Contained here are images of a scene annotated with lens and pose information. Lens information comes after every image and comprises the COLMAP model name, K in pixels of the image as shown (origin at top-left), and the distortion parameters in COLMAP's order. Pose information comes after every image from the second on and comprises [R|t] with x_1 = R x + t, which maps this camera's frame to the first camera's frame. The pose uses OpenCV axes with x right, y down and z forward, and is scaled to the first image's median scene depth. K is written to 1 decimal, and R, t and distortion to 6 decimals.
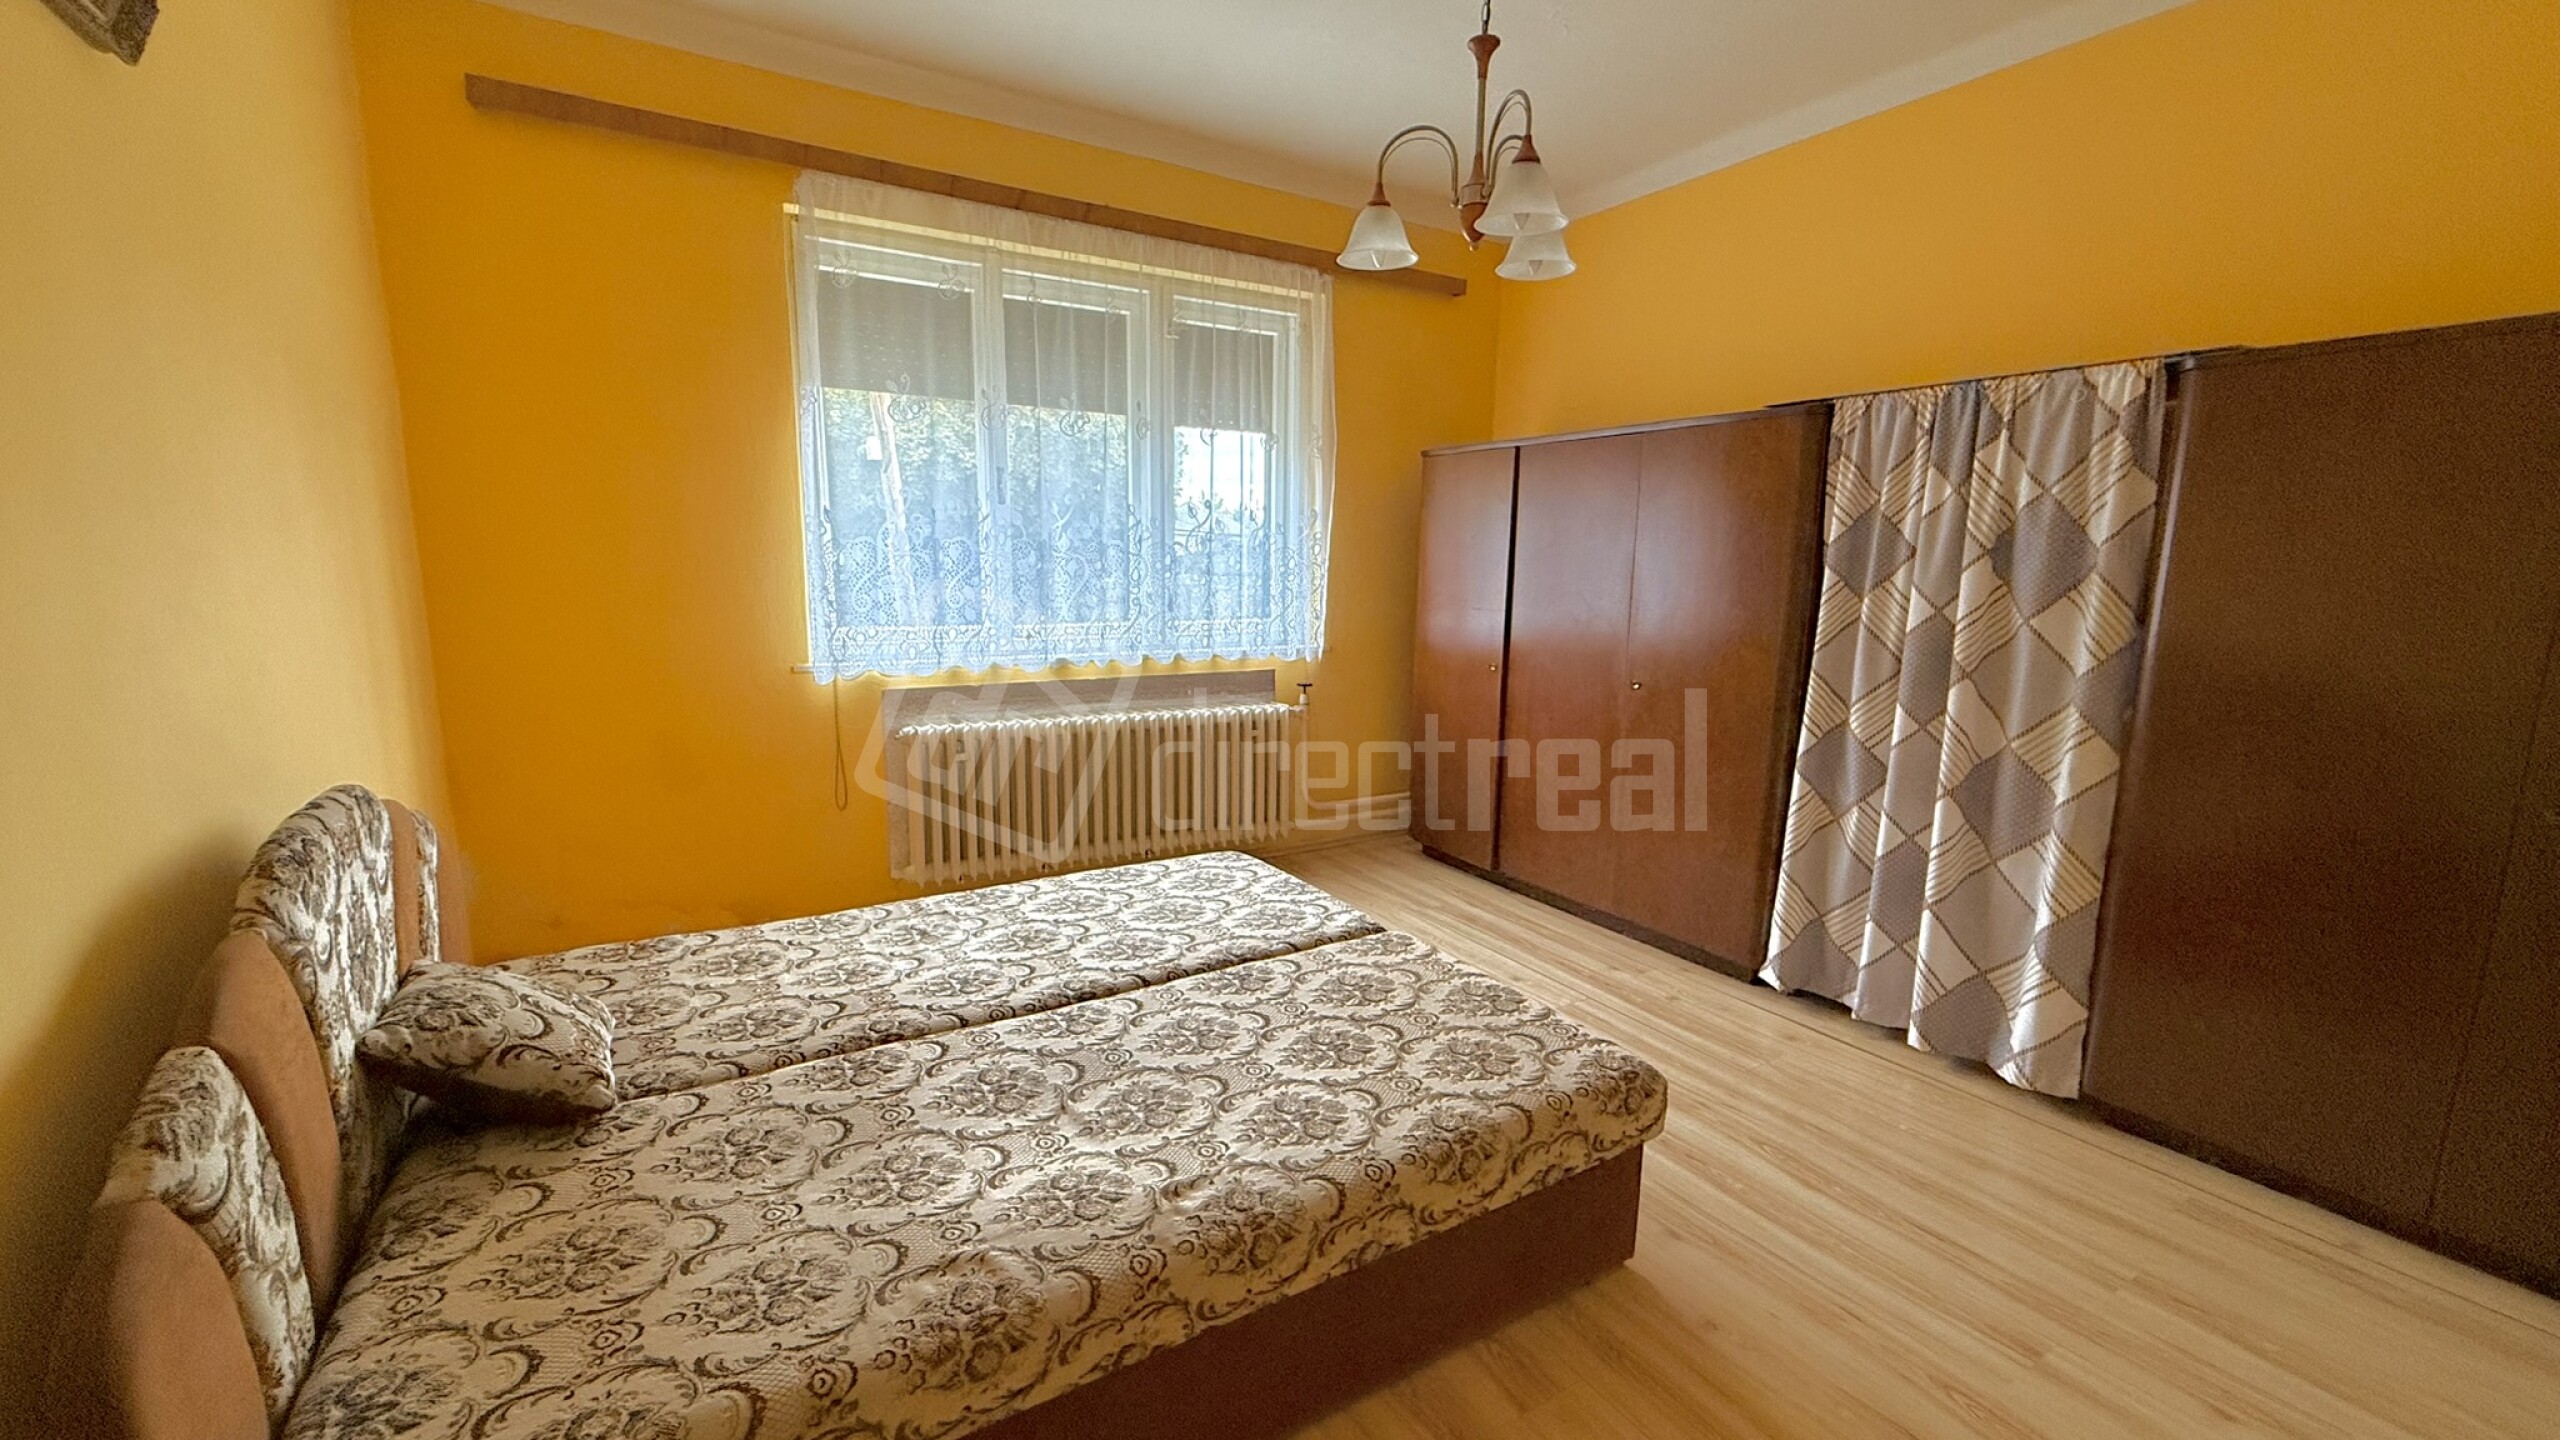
lens RADIAL K [[1011.1, 0, 1276.6], [0, 1011.1, 720.5], [0, 0, 1]] dist [-0.001311, 0.000791]
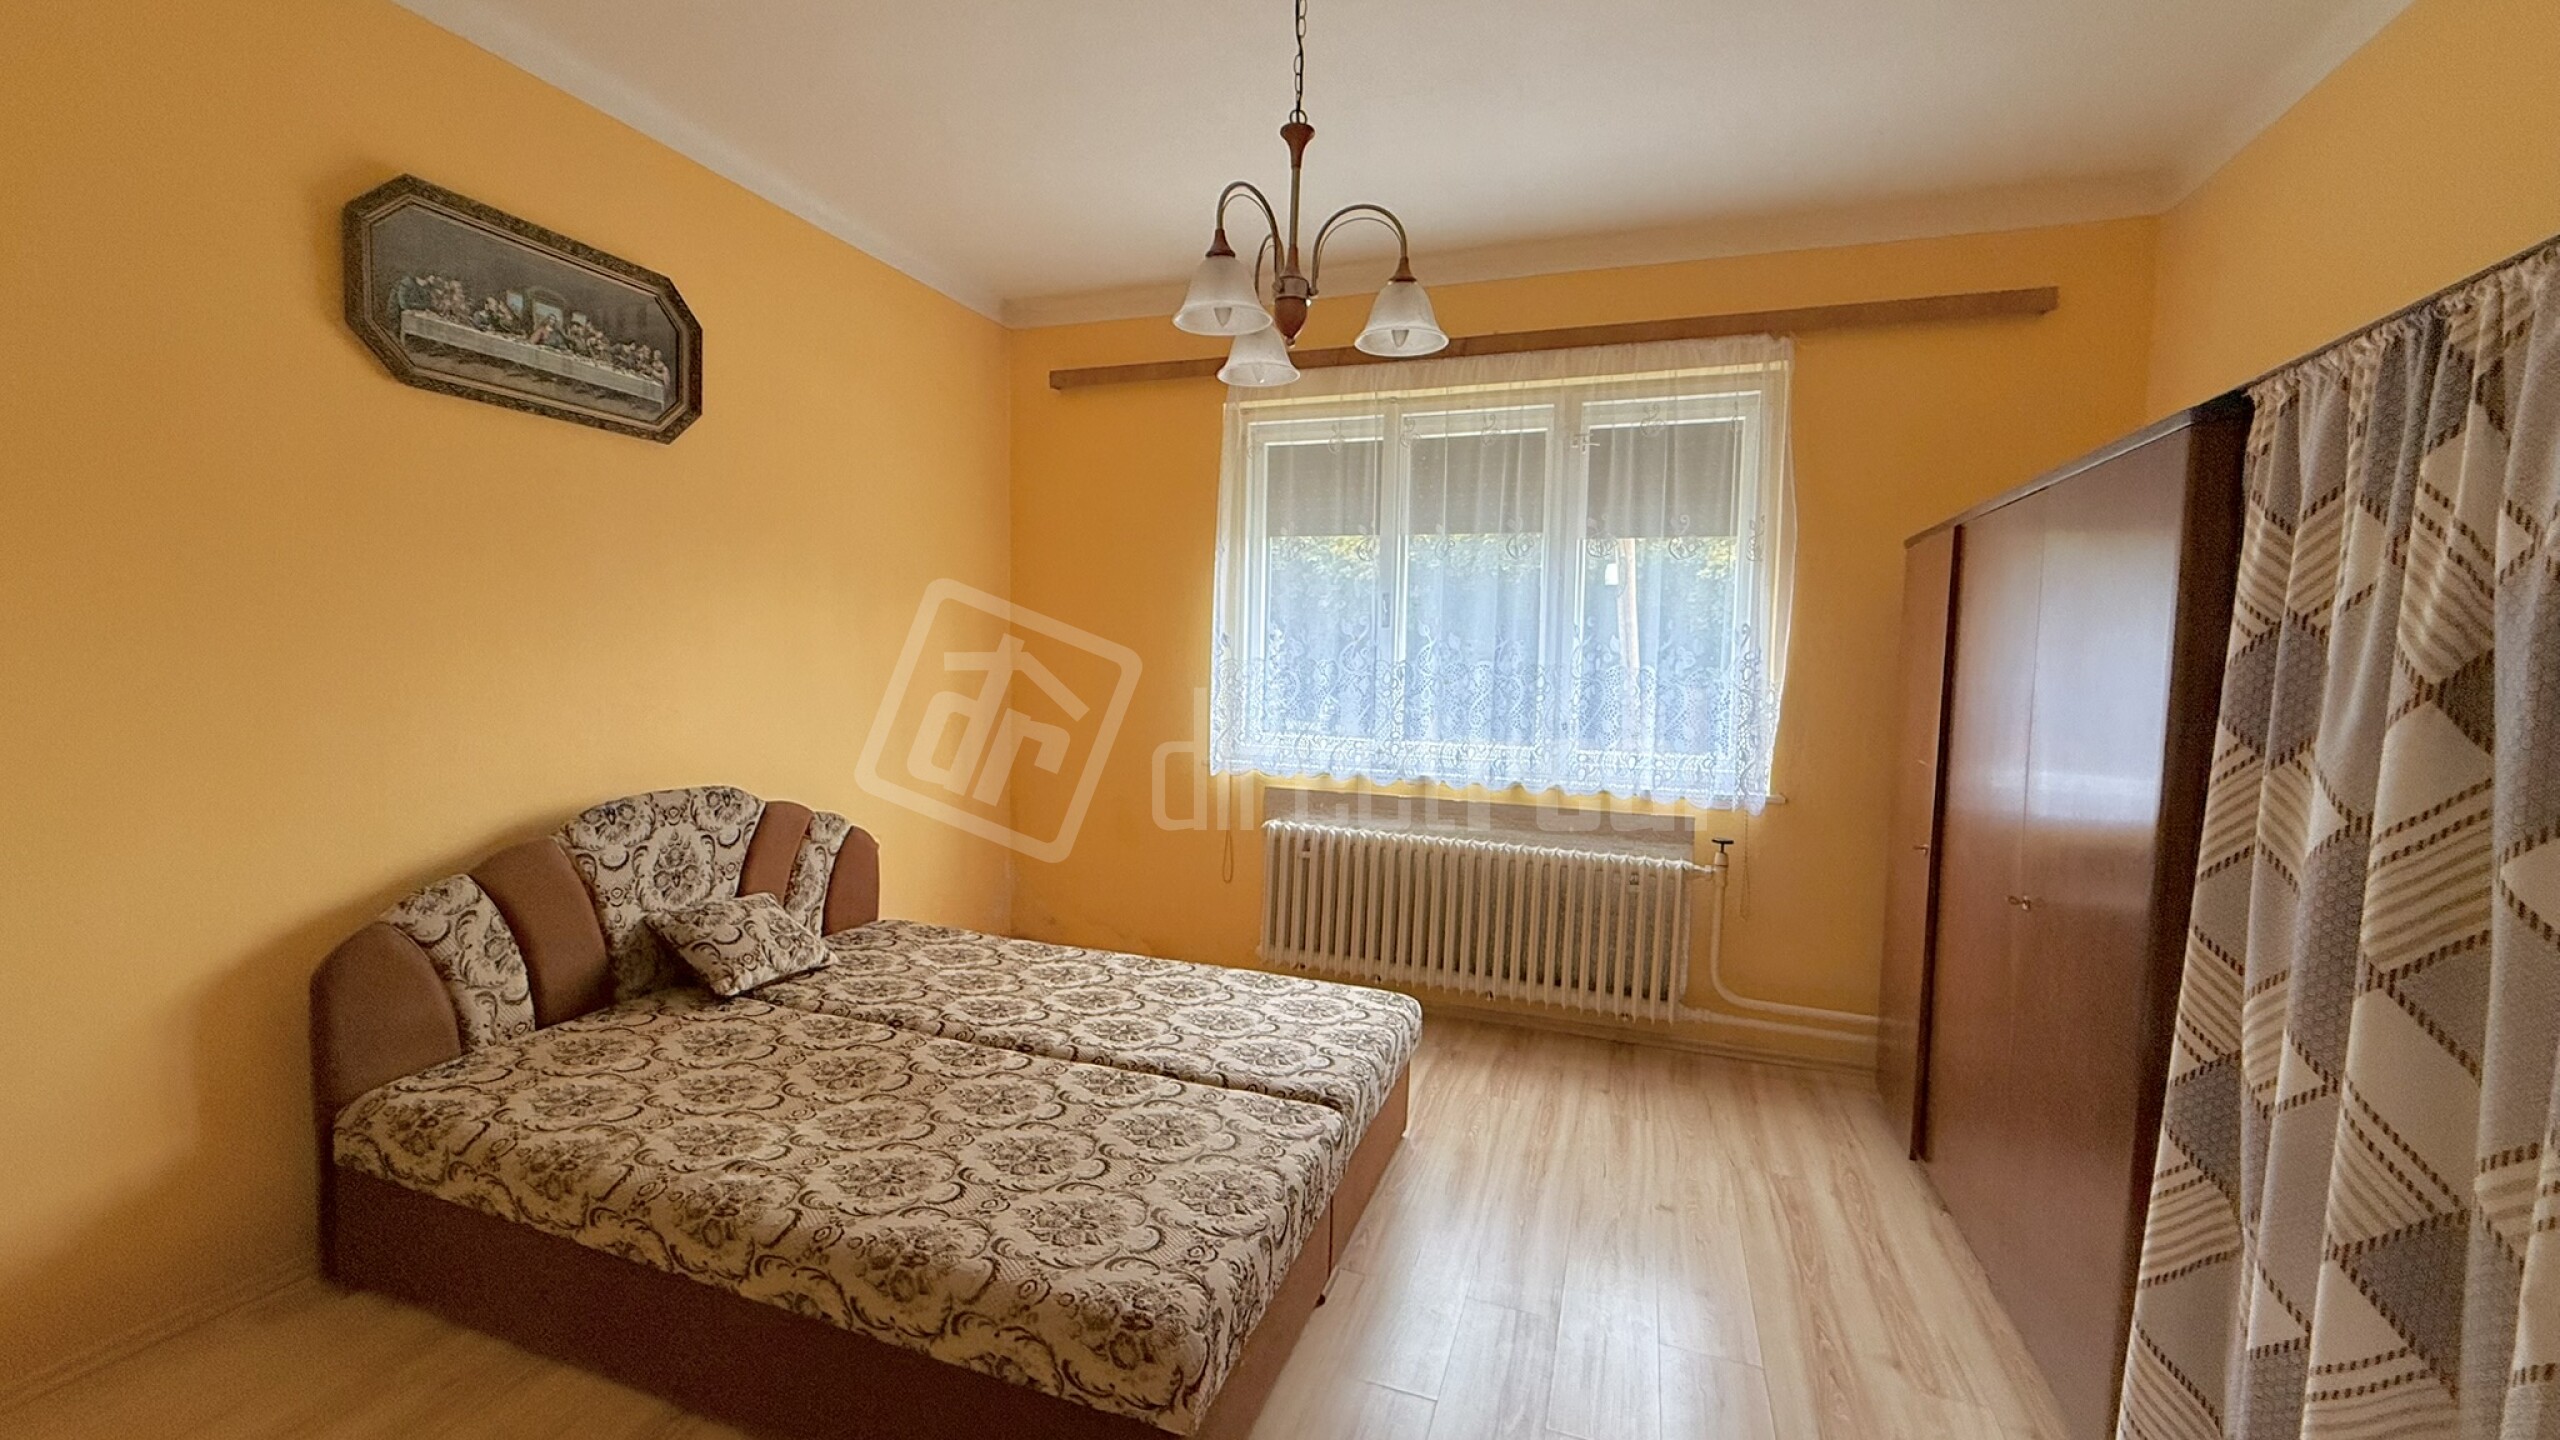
lens RADIAL K [[1011.1, 0, 1270.0], [0, 1011.1, 725.6], [0, 0, 1]] dist [-0.001311, 0.000791]
pose [[0.619657, 0.053302, -0.783061, 0.710477], [-0.141833, 0.988871, -0.044925, -0.065185], [0.771951, 0.138902, 0.620321, 0.364449]]
